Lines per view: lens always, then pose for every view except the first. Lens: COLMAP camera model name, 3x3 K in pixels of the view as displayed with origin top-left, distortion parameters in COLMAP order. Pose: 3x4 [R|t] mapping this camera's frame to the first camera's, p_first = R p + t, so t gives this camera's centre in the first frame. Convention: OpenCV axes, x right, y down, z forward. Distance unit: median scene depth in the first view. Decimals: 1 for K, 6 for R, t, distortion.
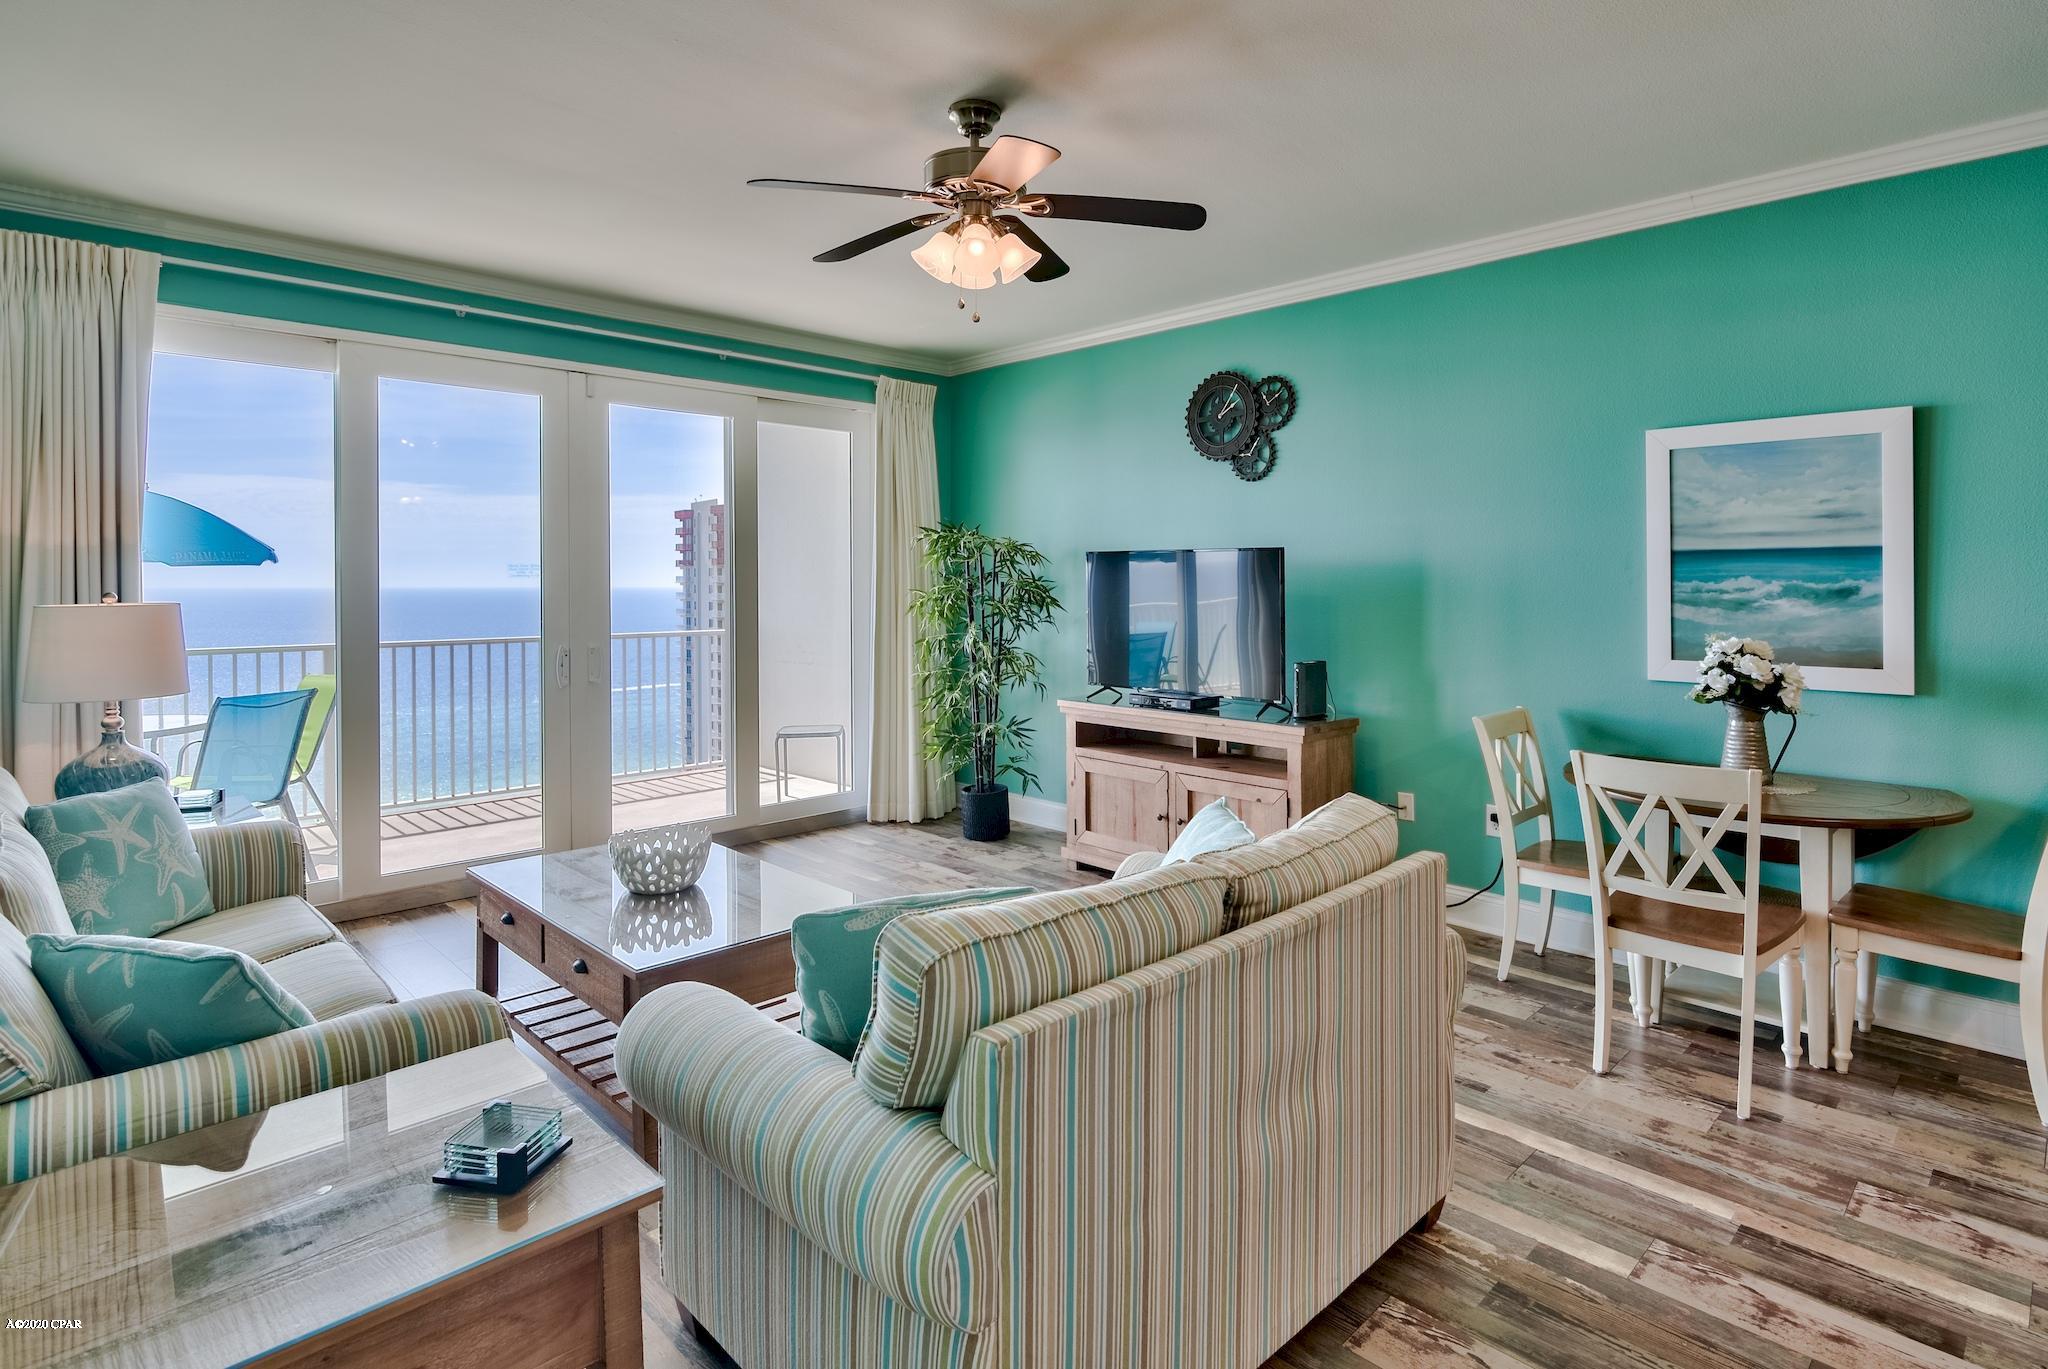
lens RADIAL K [[1055.8, 0, 1005.5], [0, 1055.8, 601.3], [0, 0, 1]] dist [-0.002582, -0.000640]
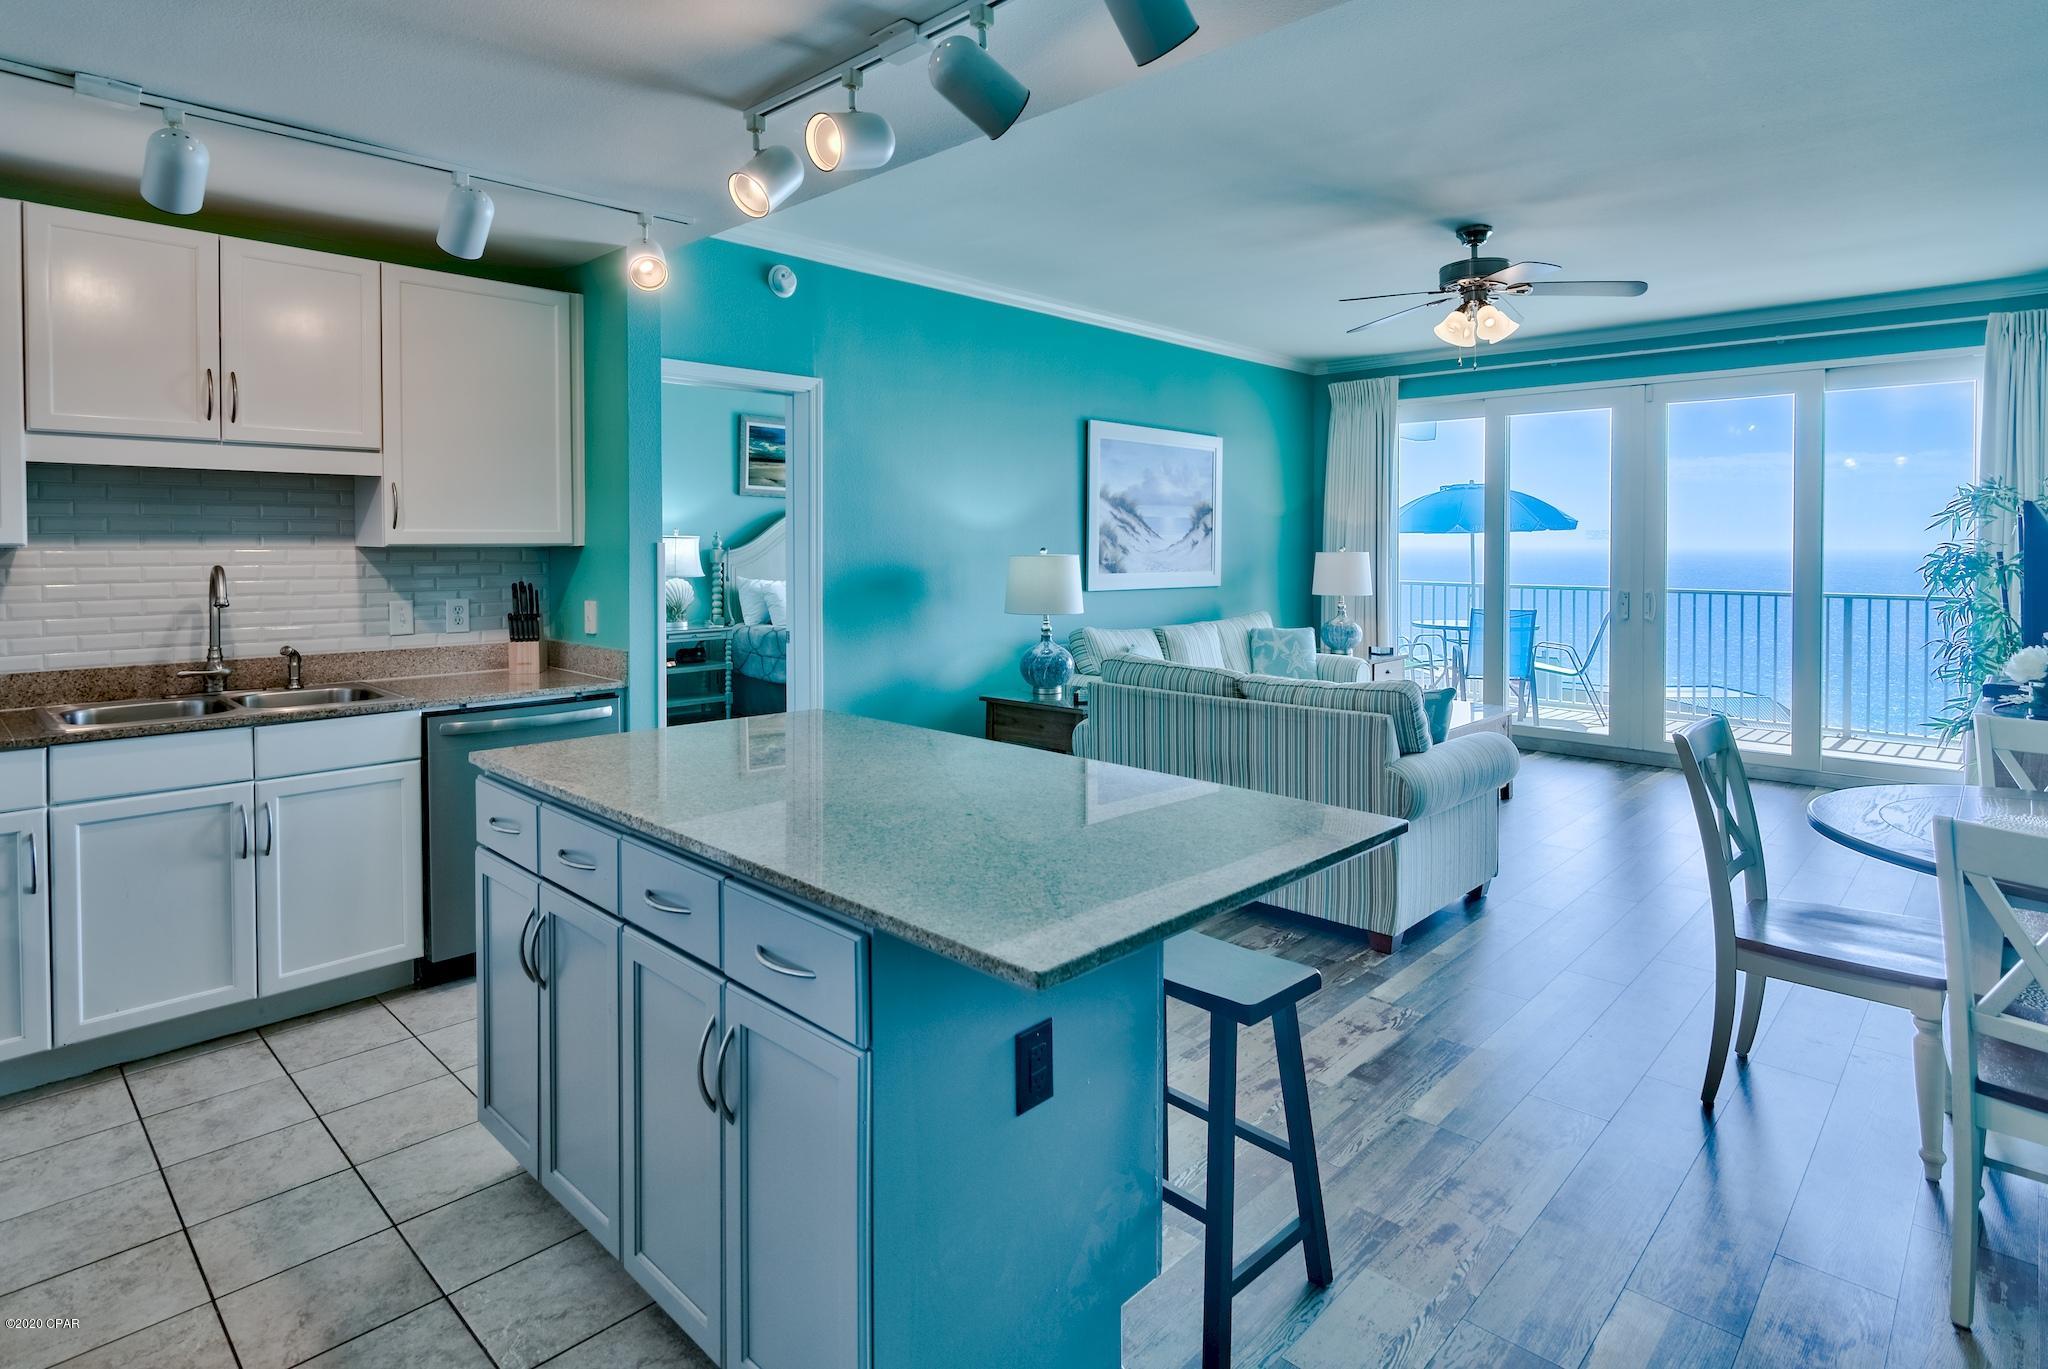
lens RADIAL K [[1049.2, 0, 1074.4], [0, 1049.2, 555.4], [0, 0, 1]] dist [-0.003637, -0.000394]
pose [[0.080765, 0.013335, -0.996644, 0.839814], [-0.021666, 0.999698, 0.011620, -0.001993], [0.996498, 0.020655, 0.081029, 0.178532]]
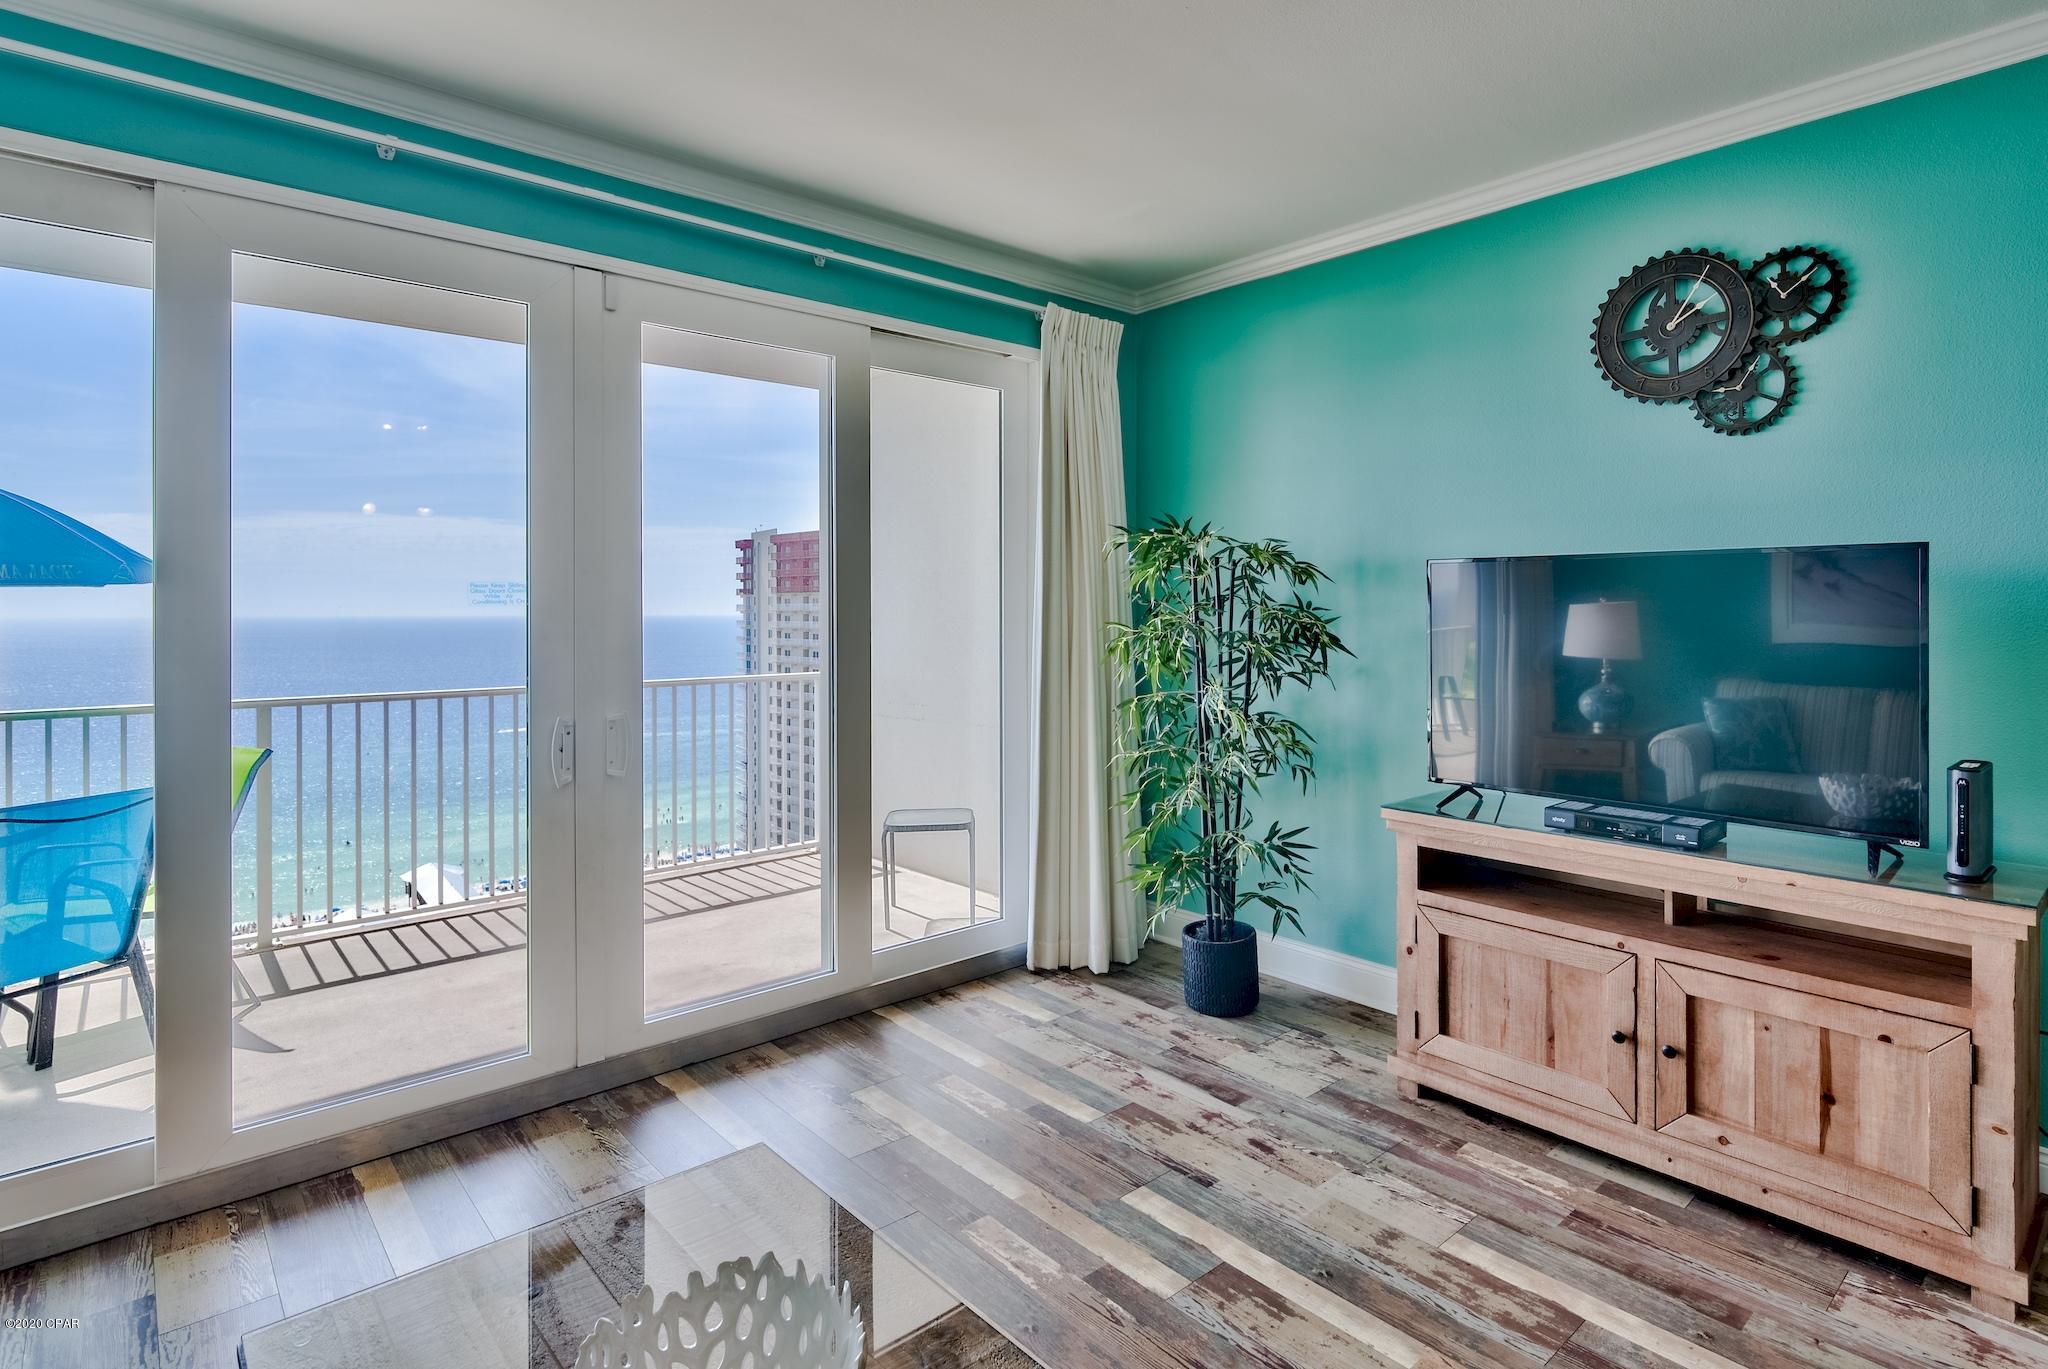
lens RADIAL K [[1046.4, 0, 1021.9], [0, 1046.4, 607.6], [0, 0, 1]] dist [-0.000397, -0.000118]
pose [[0.999343, -0.002230, -0.036169, -0.130735], [0.001505, 0.999798, -0.020066, -0.008122], [0.036206, 0.019998, 0.999144, 0.396042]]
